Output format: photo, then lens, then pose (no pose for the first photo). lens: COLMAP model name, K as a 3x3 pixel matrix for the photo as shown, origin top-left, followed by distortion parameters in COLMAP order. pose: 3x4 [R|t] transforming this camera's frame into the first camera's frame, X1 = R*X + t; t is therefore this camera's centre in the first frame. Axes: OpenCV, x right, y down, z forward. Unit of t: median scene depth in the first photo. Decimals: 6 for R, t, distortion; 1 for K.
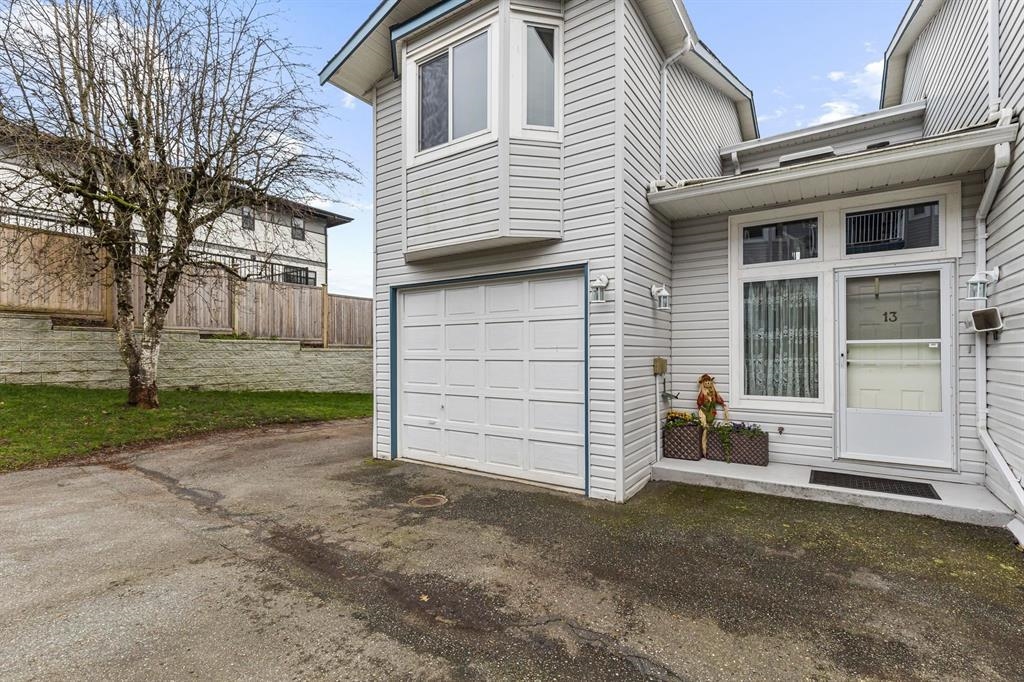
lens RADIAL K [[464.2, 0, 513.6], [0, 464.2, 349.1], [0, 0, 1]] dist [0.004927, -0.000465]
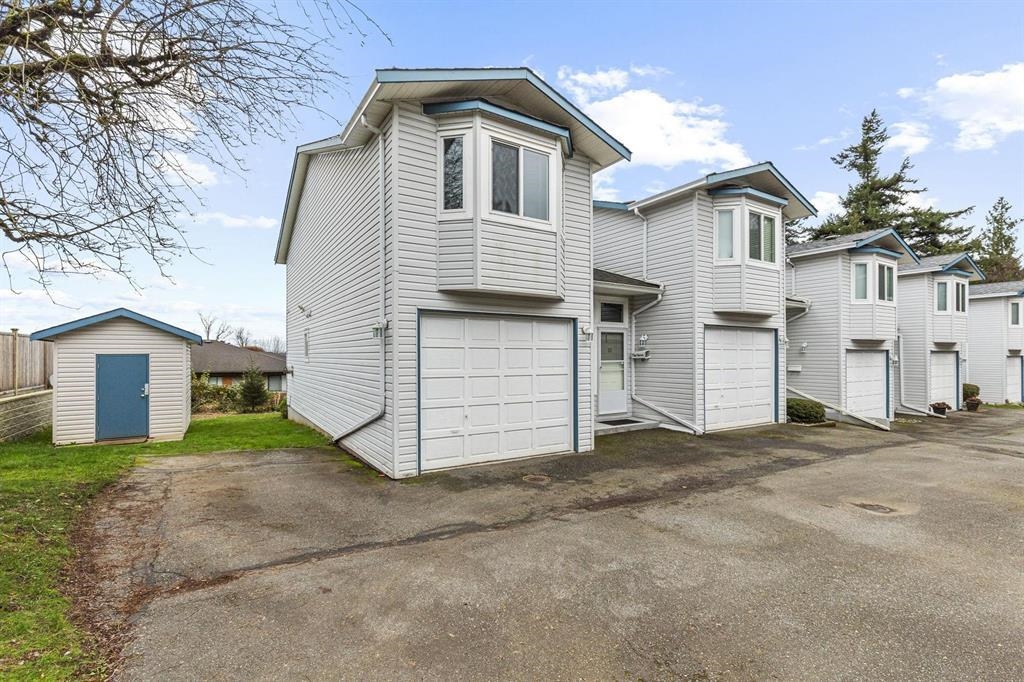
lens RADIAL K [[464.2, 0, 513.6], [0, 464.2, 349.1], [0, 0, 1]] dist [0.004927, -0.000465]
pose [[0.409382, 0.015693, 0.912228, -1.553601], [-0.008904, 0.999873, -0.013205, -0.044225], [-0.912319, -0.002717, 0.409470, 0.521505]]
